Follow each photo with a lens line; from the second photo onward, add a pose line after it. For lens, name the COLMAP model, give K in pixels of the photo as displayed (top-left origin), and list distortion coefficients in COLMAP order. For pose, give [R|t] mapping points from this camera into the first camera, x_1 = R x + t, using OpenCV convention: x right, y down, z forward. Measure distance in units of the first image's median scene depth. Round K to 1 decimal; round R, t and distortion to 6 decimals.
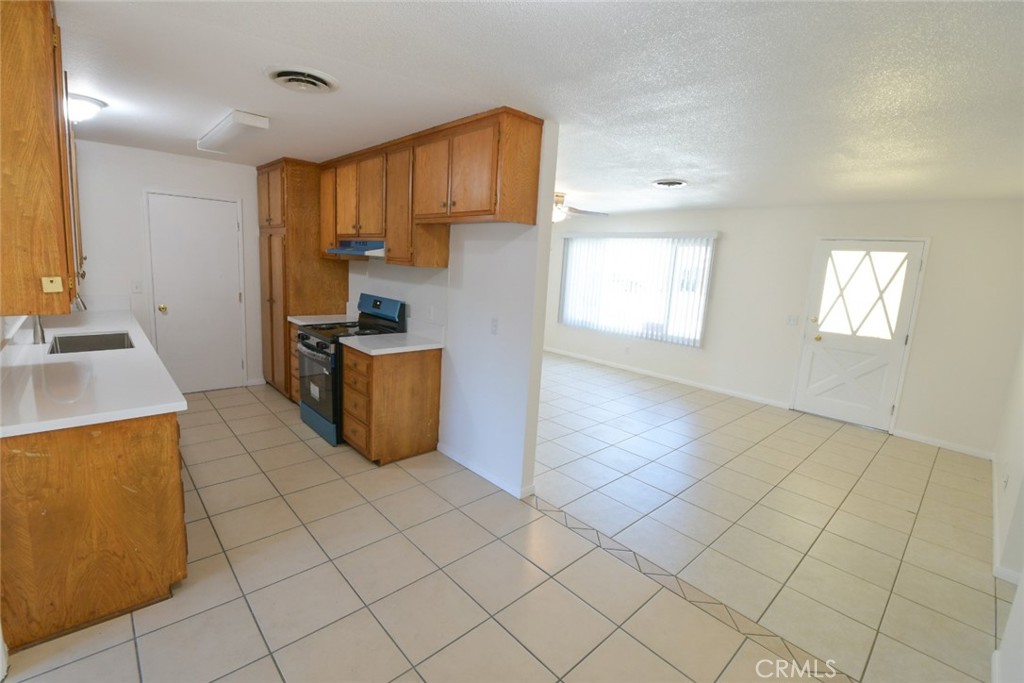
lens RADIAL K [[447.6, 0, 504.8], [0, 447.6, 333.2], [0, 0, 1]] dist [0.008486, -0.017099]
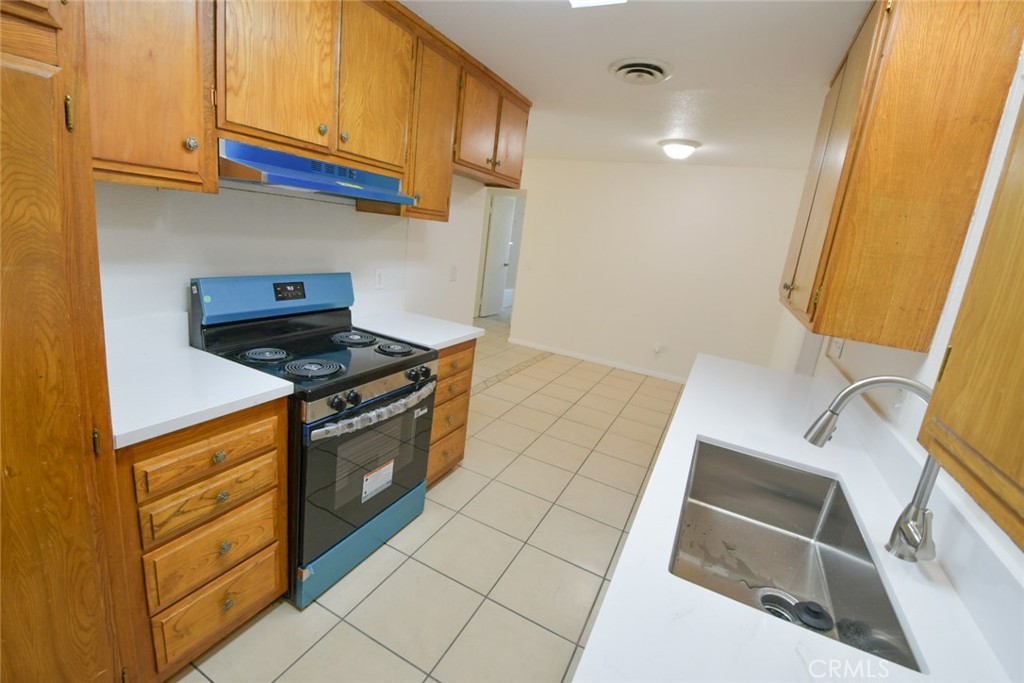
lens RADIAL K [[447.6, 0, 506.2], [0, 447.6, 333.9], [0, 0, 1]] dist [0.008486, -0.017099]
pose [[-0.334487, -0.308448, 0.890493, -1.649131], [0.012445, 0.943392, 0.331446, -0.362635], [-0.942318, 0.121946, -0.311714, 1.892064]]
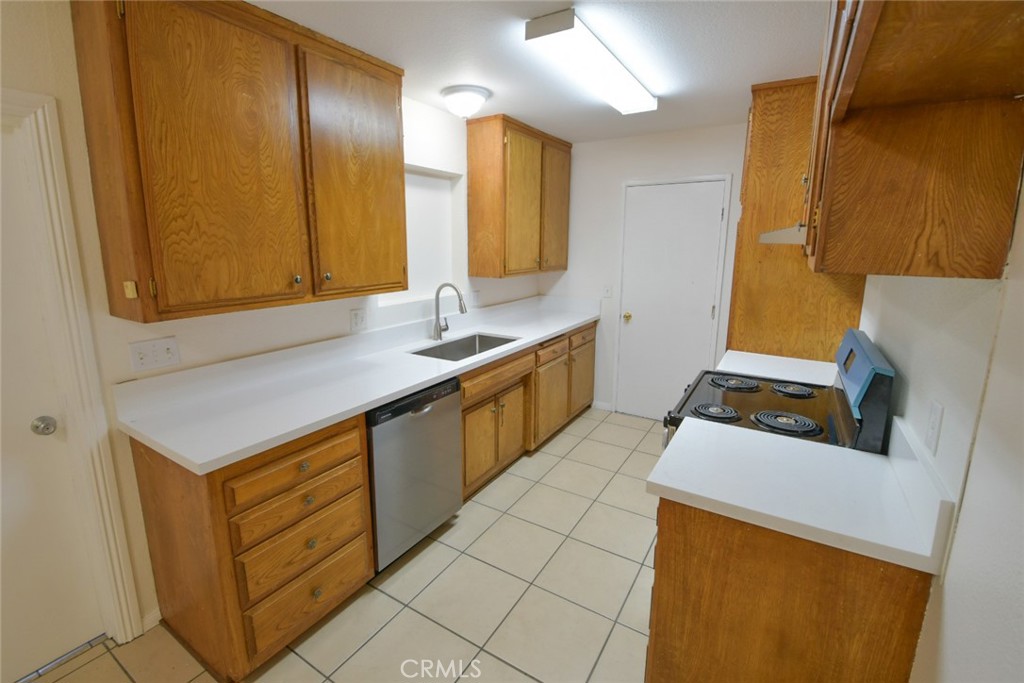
lens RADIAL K [[447.6, 0, 508.6], [0, 447.6, 323.7], [0, 0, 1]] dist [0.008486, -0.017099]
pose [[0.261500, 0.118369, -0.957918, 0.055146], [-0.141905, 0.986382, 0.083148, -0.178618], [0.954715, 0.114190, 0.274737, 1.174591]]
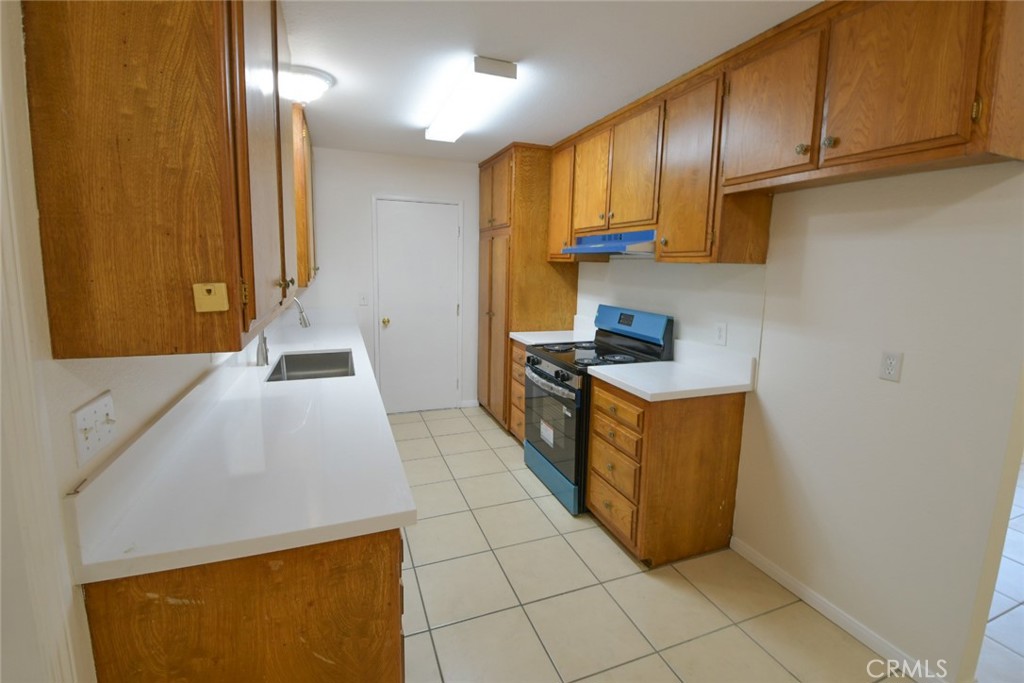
lens RADIAL K [[447.6, 0, 509.2], [0, 447.6, 323.5], [0, 0, 1]] dist [0.008486, -0.017099]
pose [[0.926955, 0.012186, -0.374975, -0.380945], [-0.027399, 0.999002, -0.035266, -0.054140], [0.374171, 0.042964, 0.926364, 0.497821]]
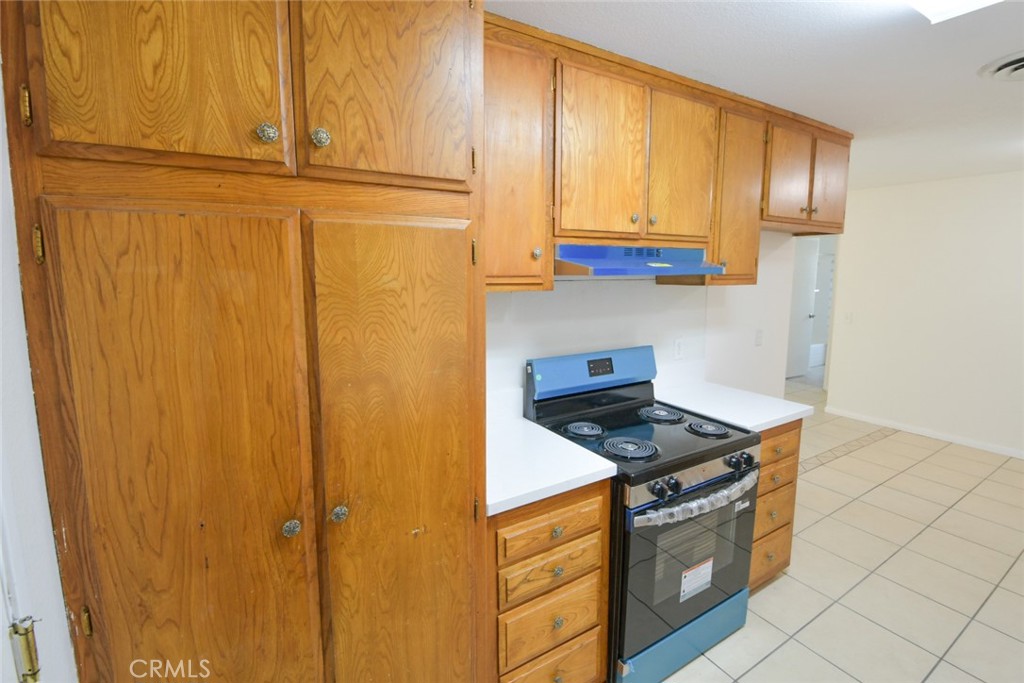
lens RADIAL K [[447.6, 0, 511.8], [0, 447.6, 324.8], [0, 0, 1]] dist [0.008486, -0.017099]
pose [[0.208399, -0.174418, 0.962366, -1.617607], [0.168589, 0.975648, 0.140317, -0.409930], [-0.963404, 0.133002, 0.232729, 1.966032]]
